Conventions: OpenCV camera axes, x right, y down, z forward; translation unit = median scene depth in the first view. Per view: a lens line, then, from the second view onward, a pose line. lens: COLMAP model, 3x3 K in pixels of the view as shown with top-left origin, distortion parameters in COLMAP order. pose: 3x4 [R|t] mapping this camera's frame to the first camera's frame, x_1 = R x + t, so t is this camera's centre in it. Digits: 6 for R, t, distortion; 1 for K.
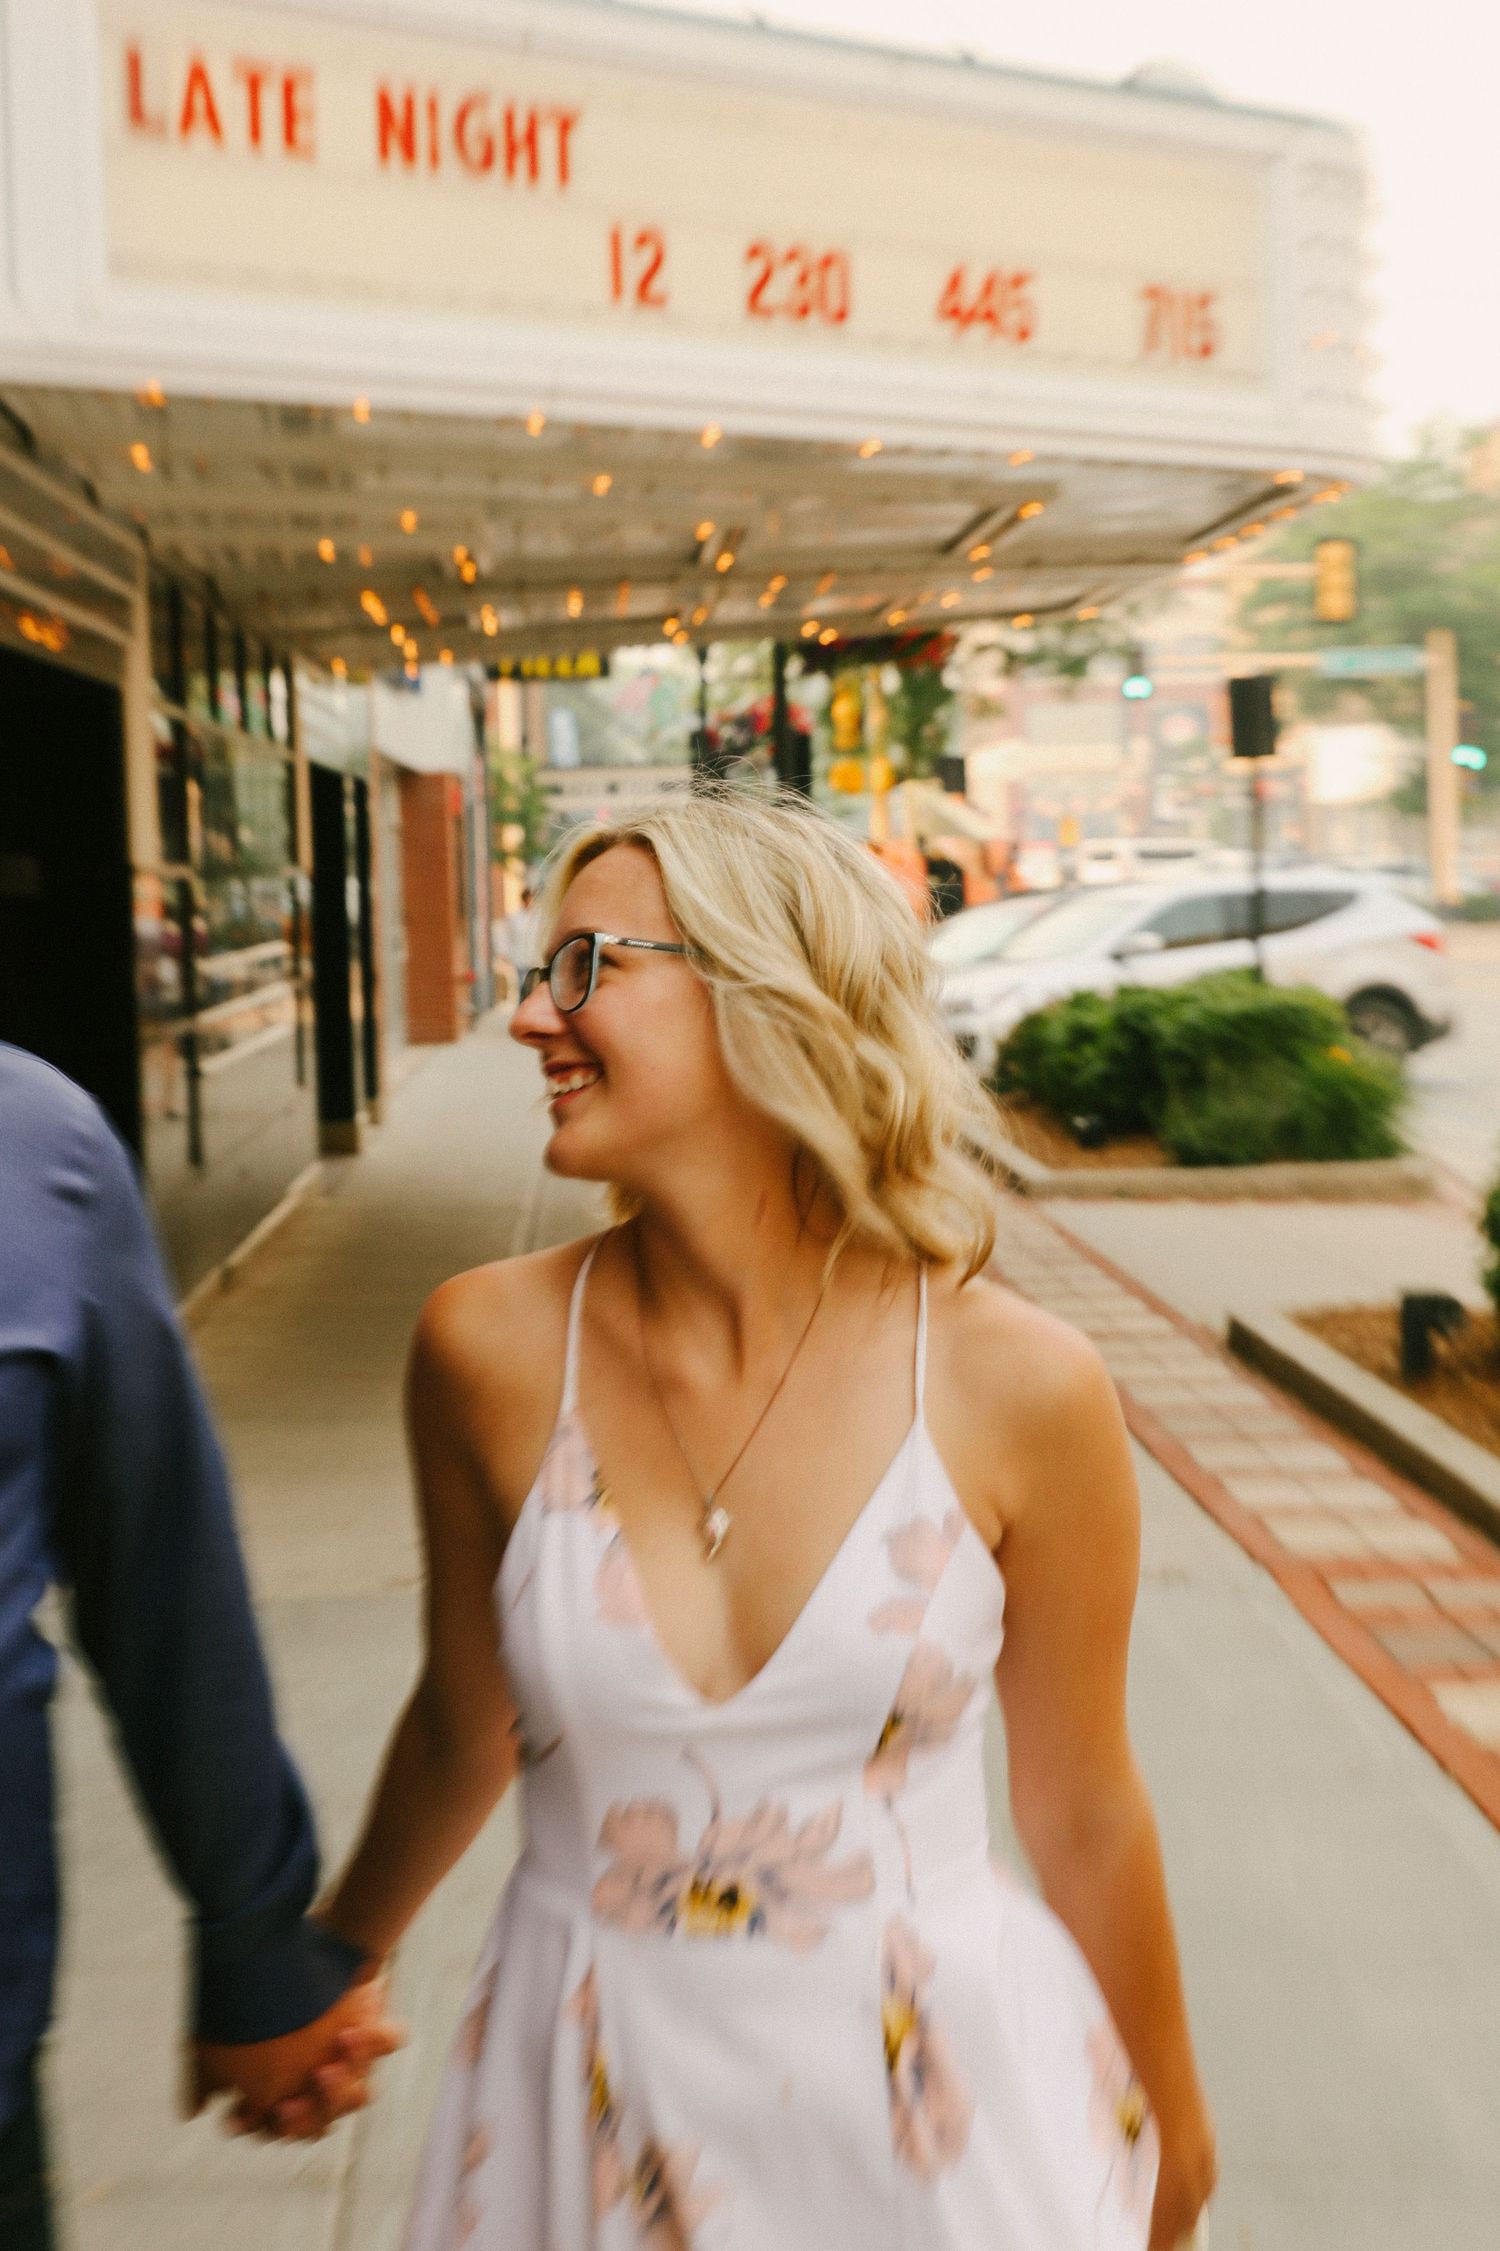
lens RADIAL K [[3671.2, 0, 708.8], [0, 3671.2, 1006.3], [0, 0, 1]] dist [0.033396, 0.080915]
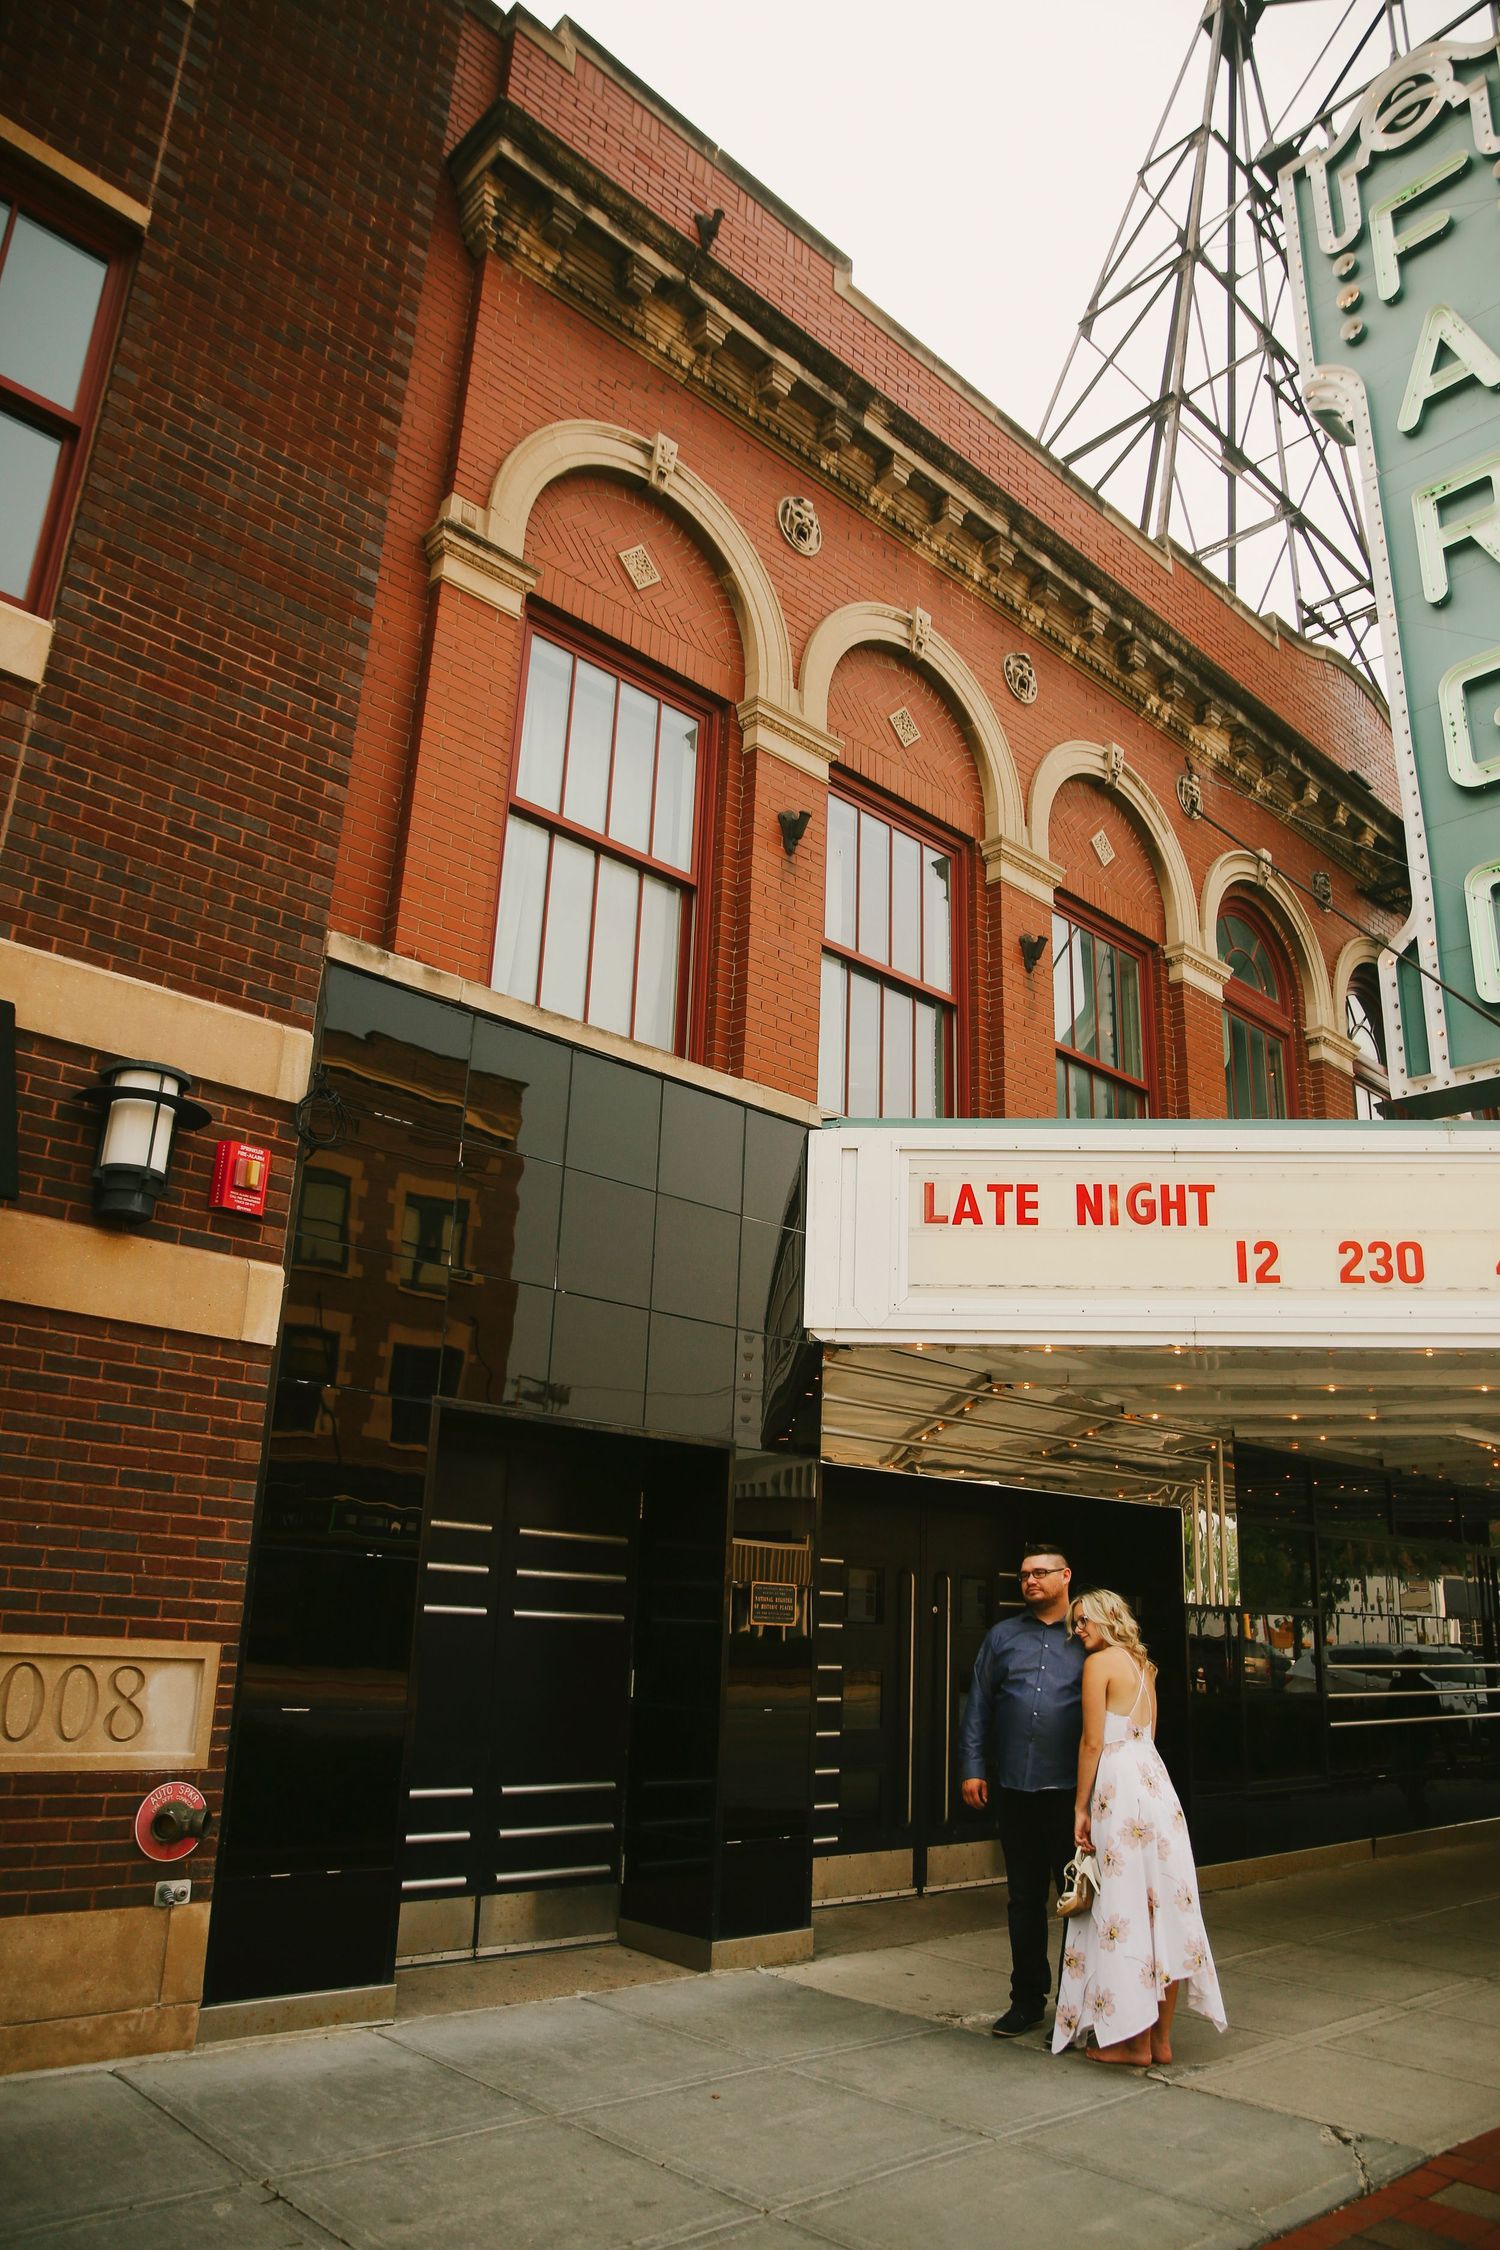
lens RADIAL K [[1551.8, 0, 754.0], [0, 1551.8, 1127.9], [0, 0, 1]] dist [-0.108201, 0.000221]
pose [[0.664543, -0.177958, -0.725750, 0.178716], [-0.087153, 0.946142, -0.311802, -0.003904], [0.742150, 0.270457, 0.613242, 0.163122]]
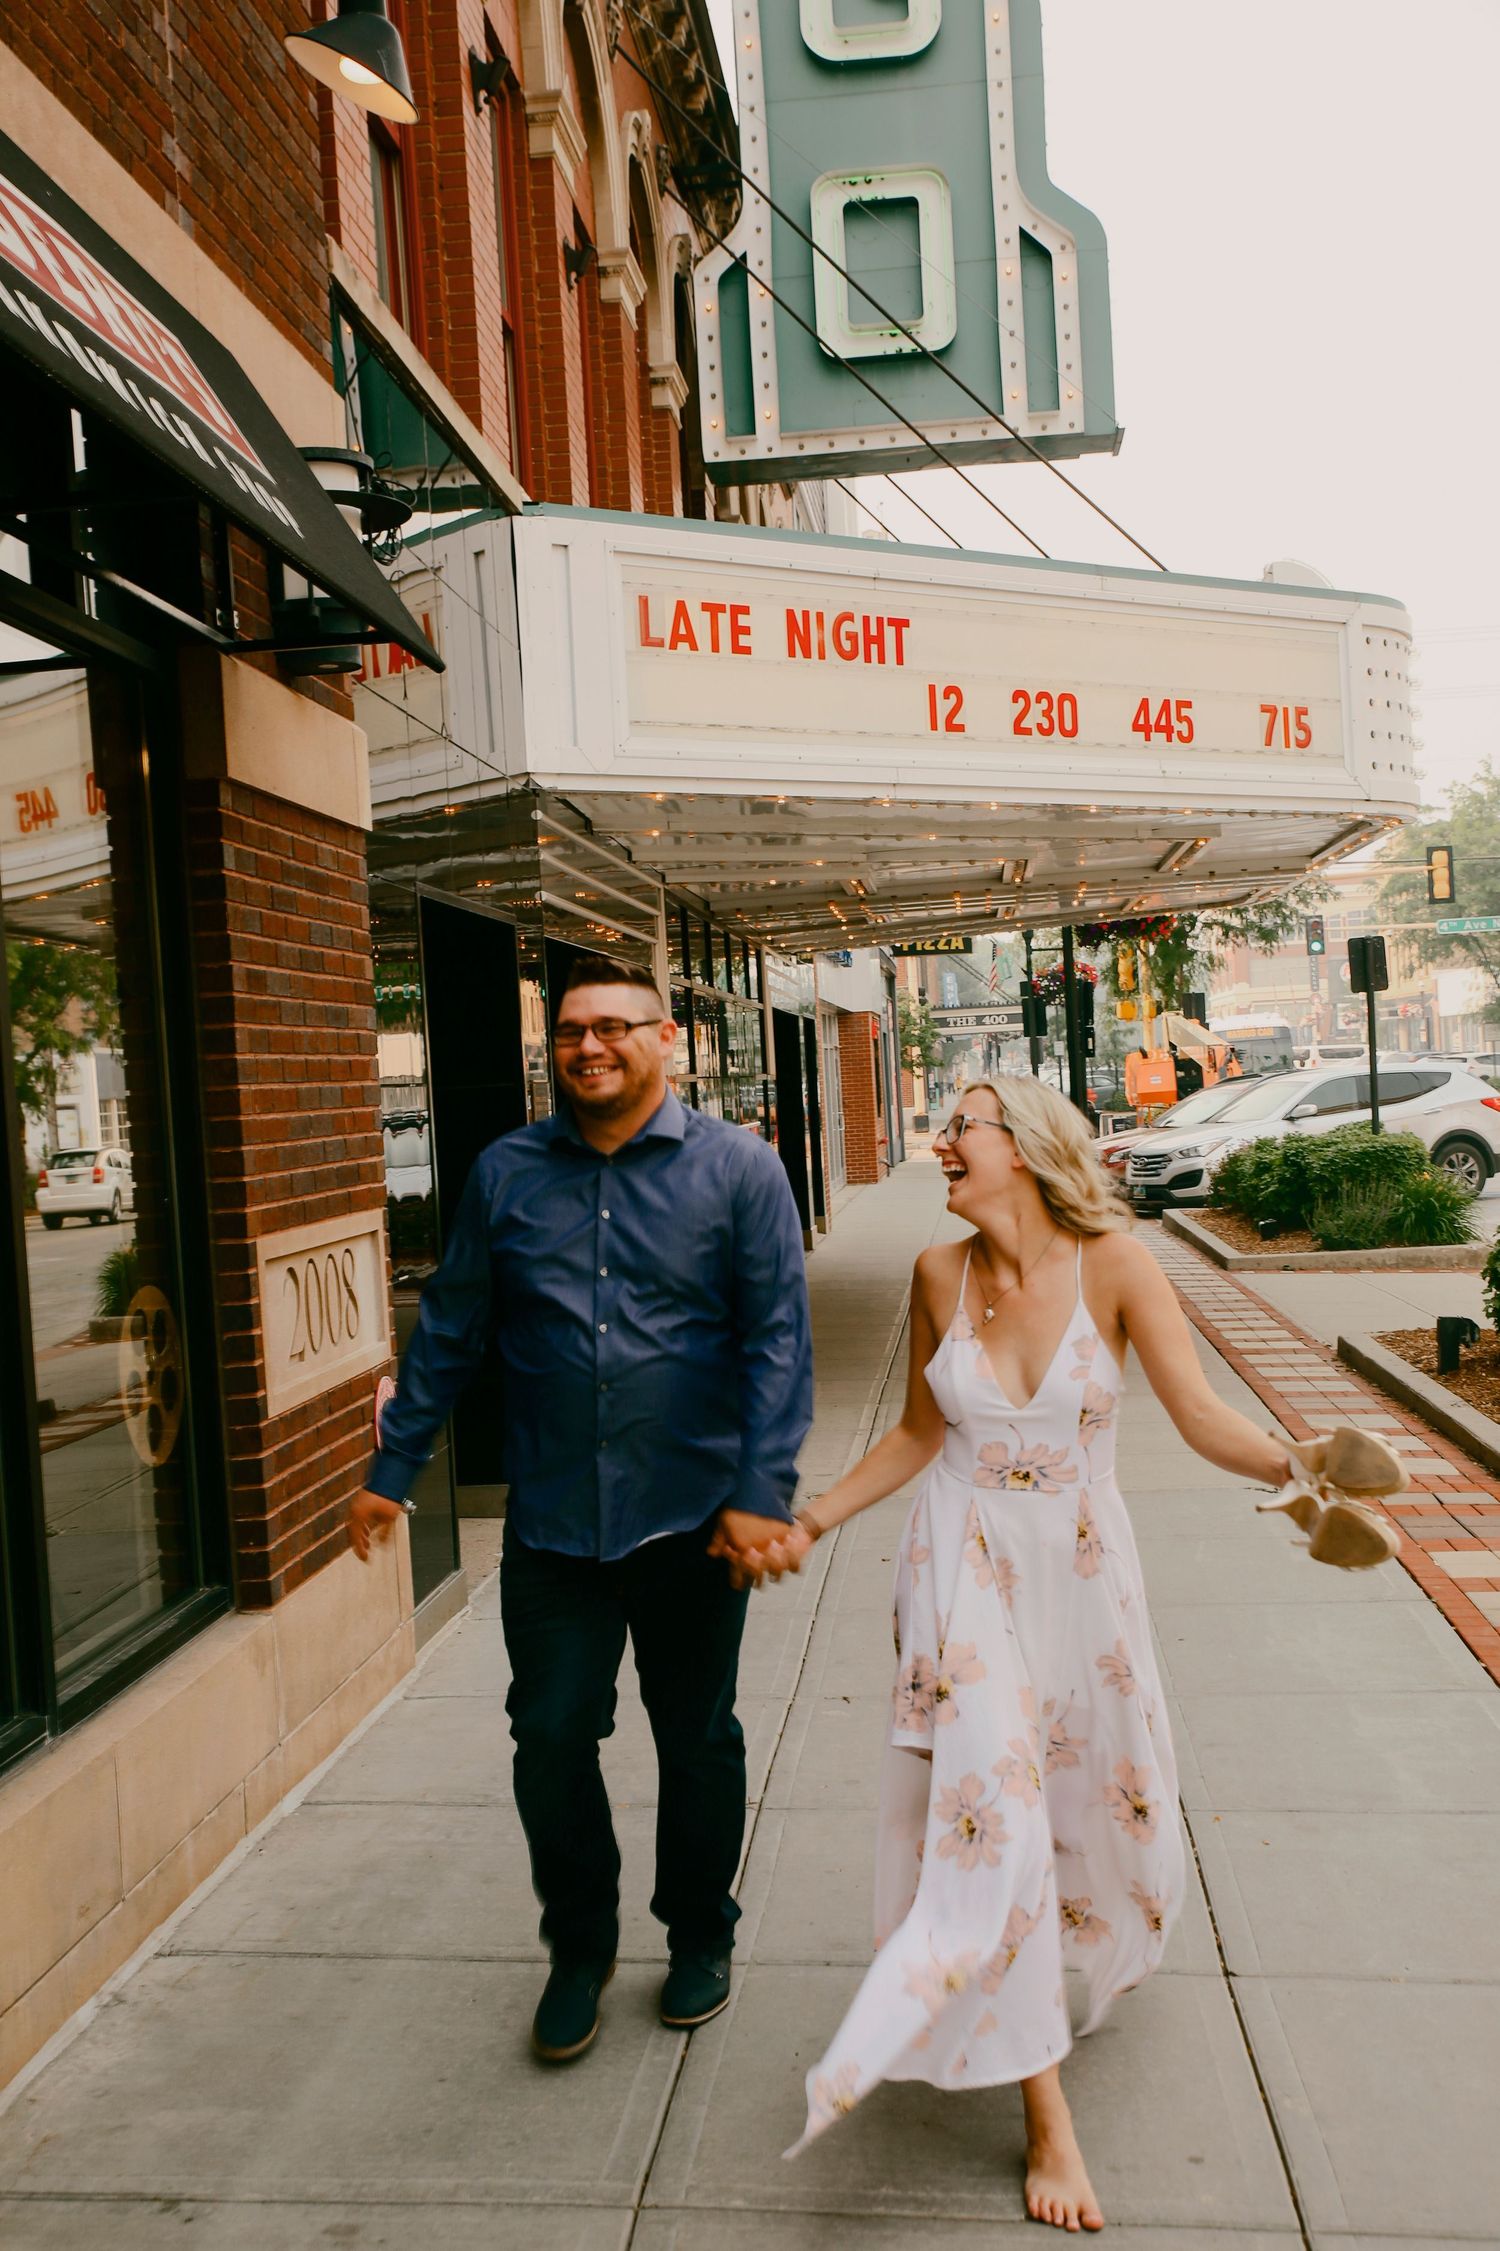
lens RADIAL K [[2332.0, 0, 748.1], [0, 2332.0, 1135.5], [0, 0, 1]] dist [-0.030906, 0.154505]
pose [[0.991507, -0.021554, -0.128254, 0.011052], [0.020141, 0.999721, -0.012305, 0.001855], [0.128483, 0.009617, 0.991665, -0.028186]]
